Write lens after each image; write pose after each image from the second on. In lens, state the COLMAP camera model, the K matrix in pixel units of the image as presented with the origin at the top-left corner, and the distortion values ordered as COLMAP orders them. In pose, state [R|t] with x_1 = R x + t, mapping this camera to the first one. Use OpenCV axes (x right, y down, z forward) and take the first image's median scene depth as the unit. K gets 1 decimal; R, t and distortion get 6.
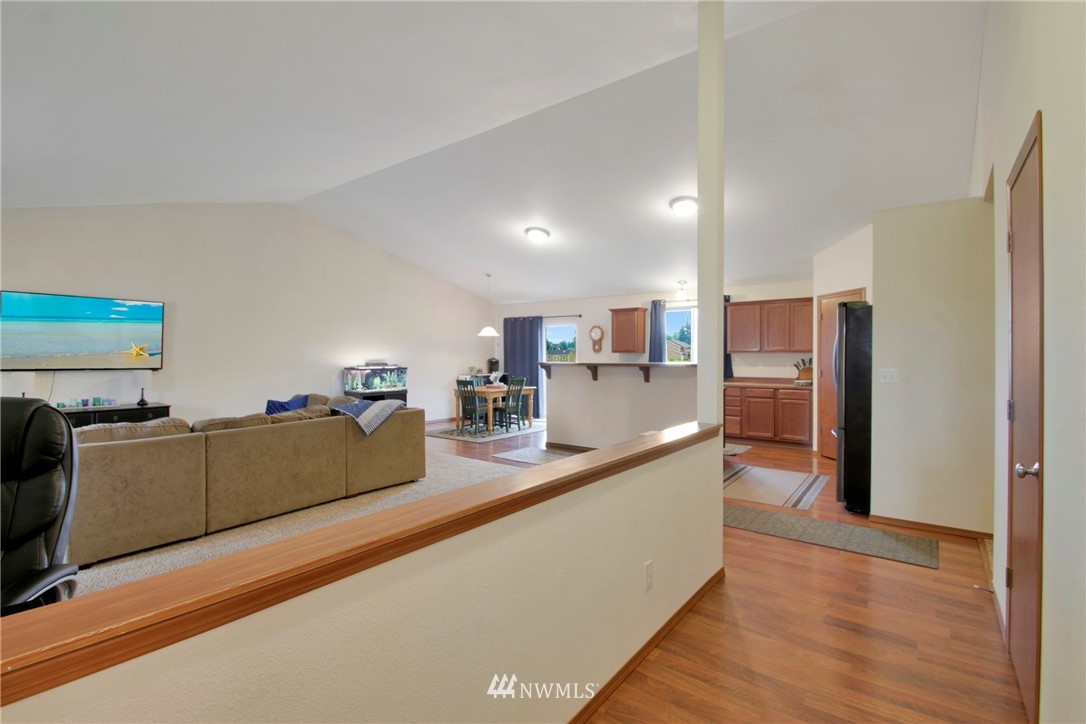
lens RADIAL K [[515.7, 0, 541.7], [0, 515.7, 361.8], [0, 0, 1]] dist [-0.003114, -0.003460]
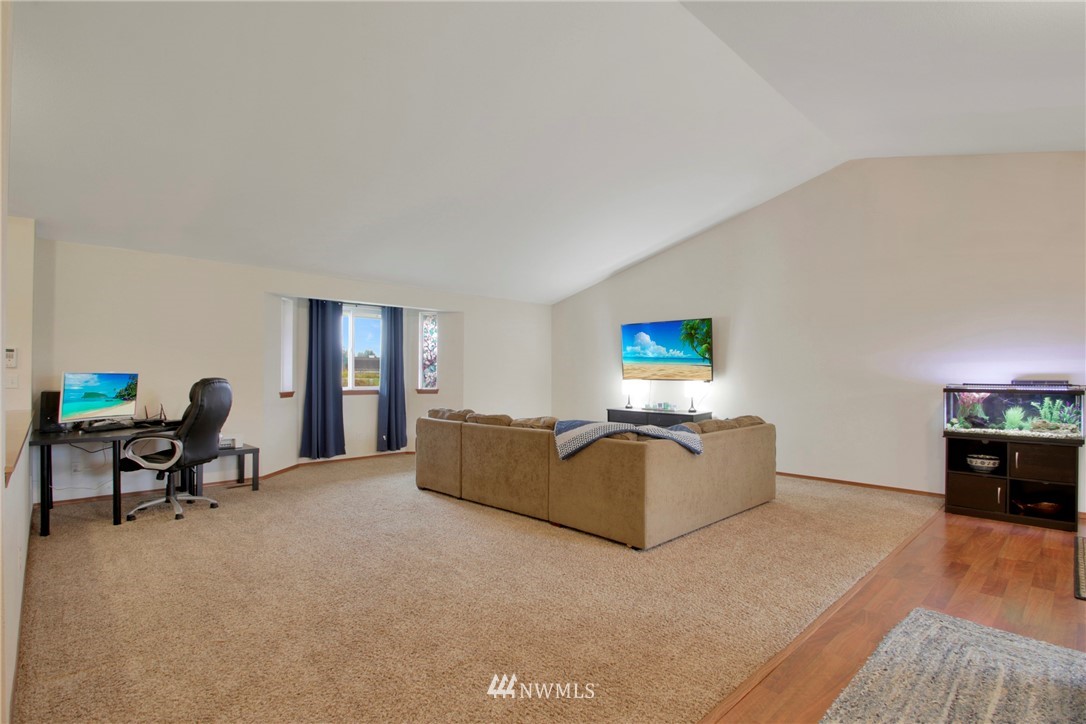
lens RADIAL K [[515.7, 0, 539.7], [0, 515.7, 368.1], [0, 0, 1]] dist [-0.003114, -0.003460]
pose [[-0.167576, -0.009784, -0.985811, 0.477989], [-0.014094, 0.999872, -0.007528, 0.001931], [0.985758, 0.012633, -0.167693, 1.060149]]
